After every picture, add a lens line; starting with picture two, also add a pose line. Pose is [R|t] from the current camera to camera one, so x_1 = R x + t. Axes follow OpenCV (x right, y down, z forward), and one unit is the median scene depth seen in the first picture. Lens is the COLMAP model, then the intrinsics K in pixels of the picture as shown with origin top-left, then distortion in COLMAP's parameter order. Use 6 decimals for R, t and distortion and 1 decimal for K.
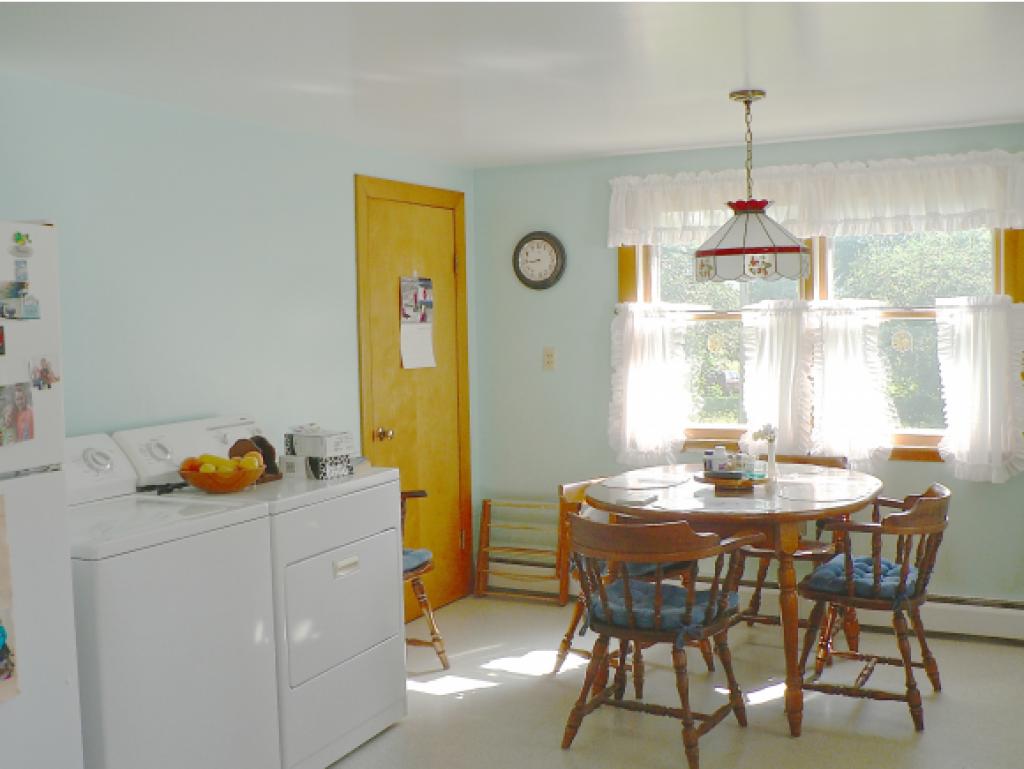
lens RADIAL K [[1135.4, 0, 512.0], [0, 1135.4, 384.5], [0, 0, 1]] dist [-0.113665, -0.020079]
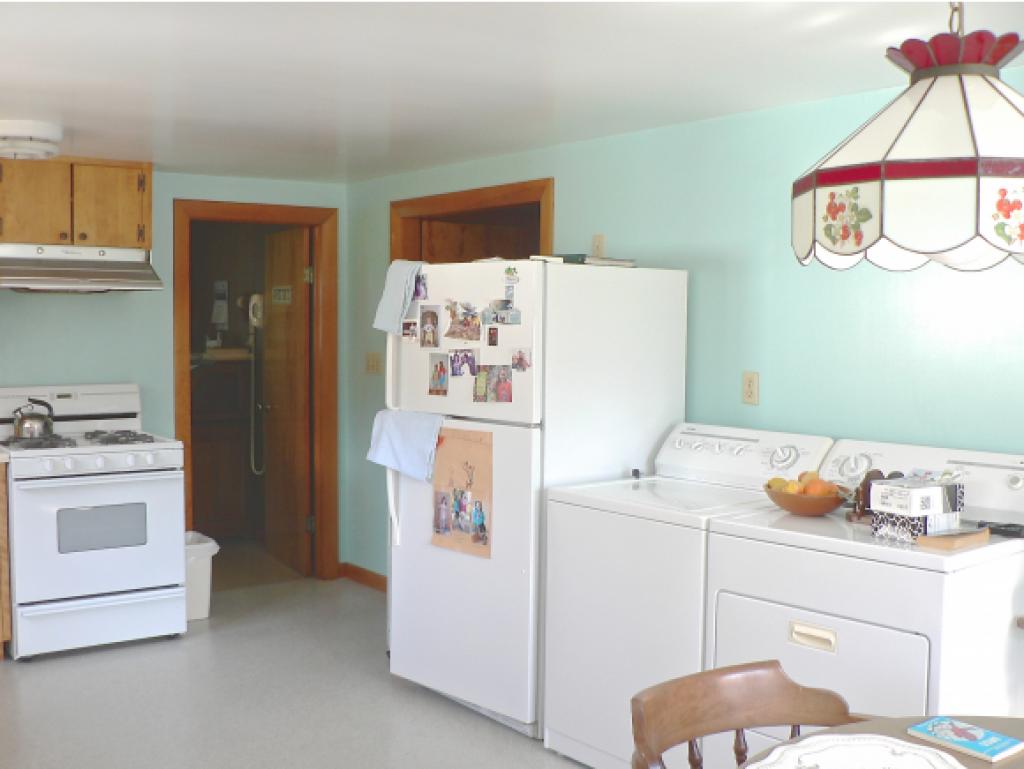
lens RADIAL K [[1135.4, 0, 512.0], [0, 1135.4, 384.5], [0, 0, 1]] dist [-0.113665, -0.020079]
pose [[-0.428596, 0.059819, -0.901514, 0.968377], [-0.058337, 0.993891, 0.093683, -0.121095], [0.901611, 0.092744, -0.422489, 1.652963]]
